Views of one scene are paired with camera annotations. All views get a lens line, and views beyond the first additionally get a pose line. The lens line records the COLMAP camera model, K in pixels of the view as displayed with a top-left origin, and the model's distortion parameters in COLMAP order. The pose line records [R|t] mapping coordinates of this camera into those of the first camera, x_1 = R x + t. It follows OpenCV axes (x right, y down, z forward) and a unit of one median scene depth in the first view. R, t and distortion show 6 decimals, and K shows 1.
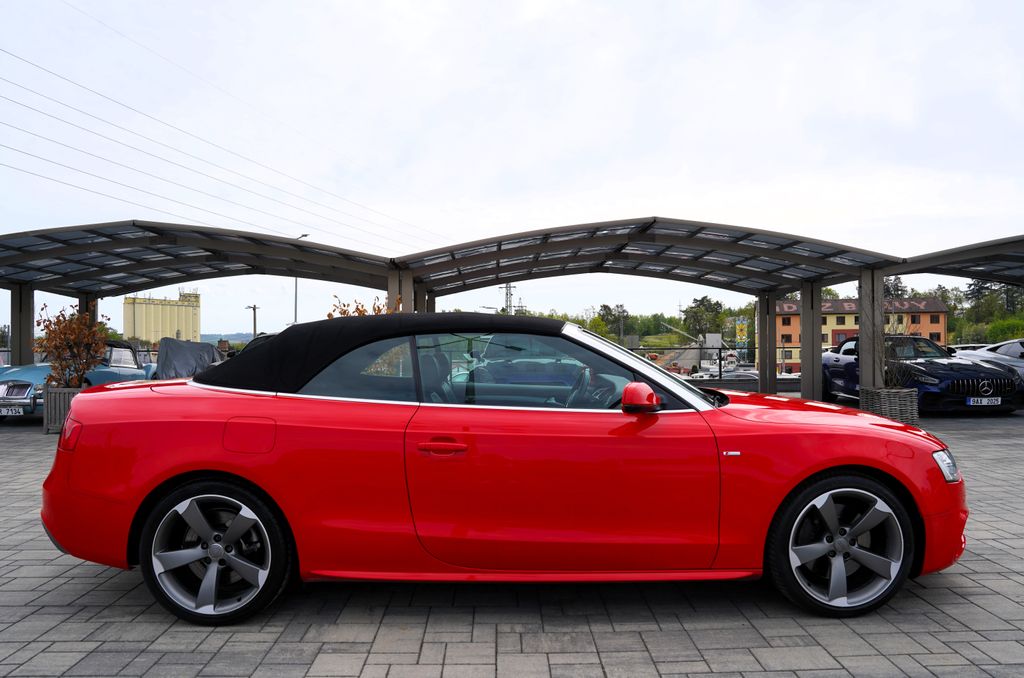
lens RADIAL K [[686.2, 0, 512.0], [0, 686.2, 339.0], [0, 0, 1]] dist [-0.002947, 0.005069]
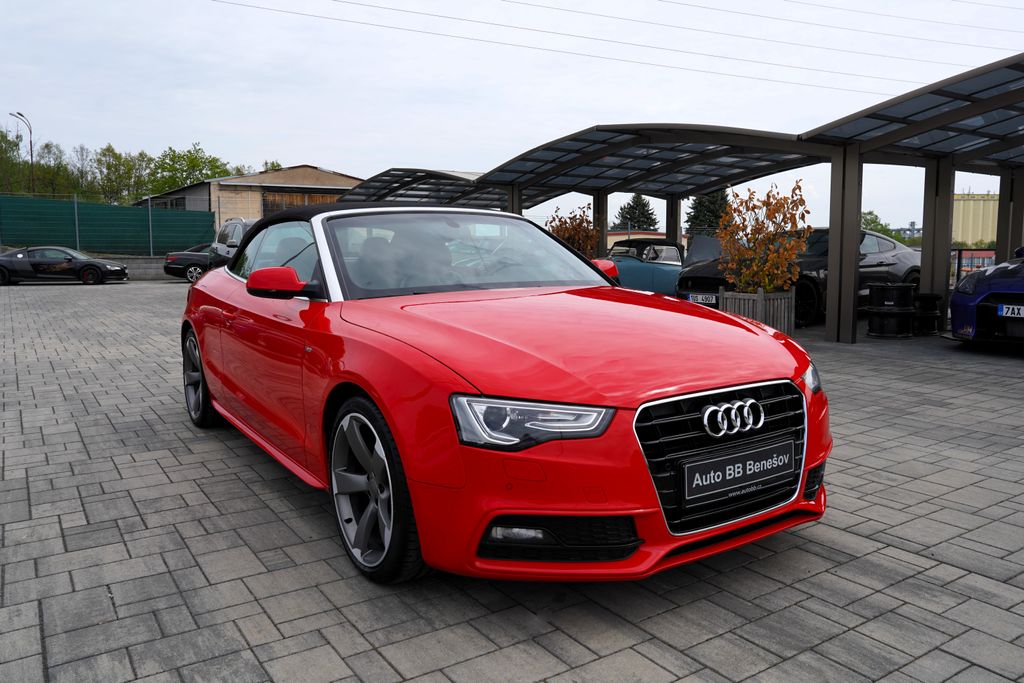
lens RADIAL K [[773.9, 0, 512.0], [0, 773.9, 341.5], [0, 0, 1]] dist [-0.053884, -0.000363]
pose [[0.520564, 0.102782, -0.847614, 1.298493], [0.009540, 0.991966, 0.126145, 0.049374], [0.853769, -0.073753, 0.515401, 0.749251]]
